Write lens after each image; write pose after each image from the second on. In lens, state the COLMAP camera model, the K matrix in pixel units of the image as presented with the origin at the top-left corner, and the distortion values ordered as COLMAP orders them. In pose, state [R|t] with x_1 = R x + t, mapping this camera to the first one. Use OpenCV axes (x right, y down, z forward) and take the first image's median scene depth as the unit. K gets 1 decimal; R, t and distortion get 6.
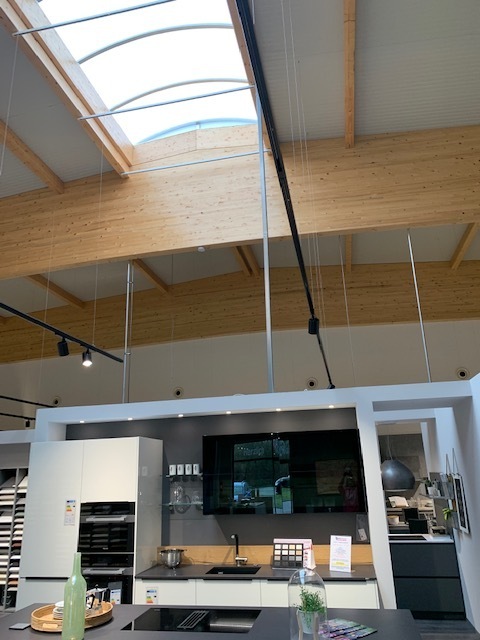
lens RADIAL K [[494.1, 0, 240.0], [0, 494.1, 320.0], [0, 0, 1]] dist [-0.002133, -0.001442]
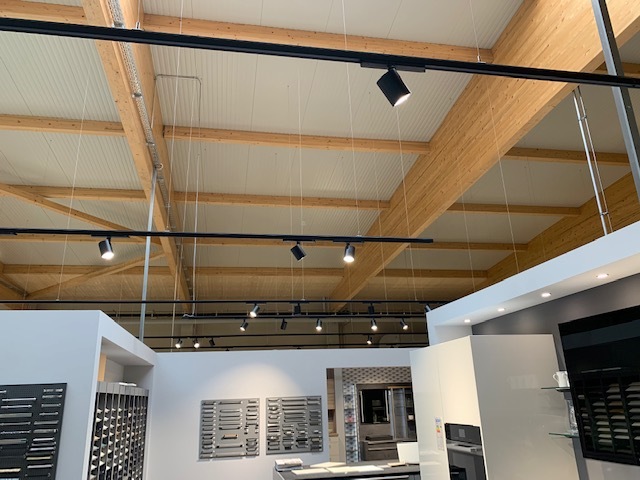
lens RADIAL K [[494.1, 0, 320.0], [0, 494.1, 240.0], [0, 0, 1]] dist [-0.002133, -0.001442]
pose [[0.388307, -0.268226, -0.881630, 0.214059], [0.298958, 0.941626, -0.154805, 0.087563], [0.871689, -0.203459, 0.445829, 0.298379]]
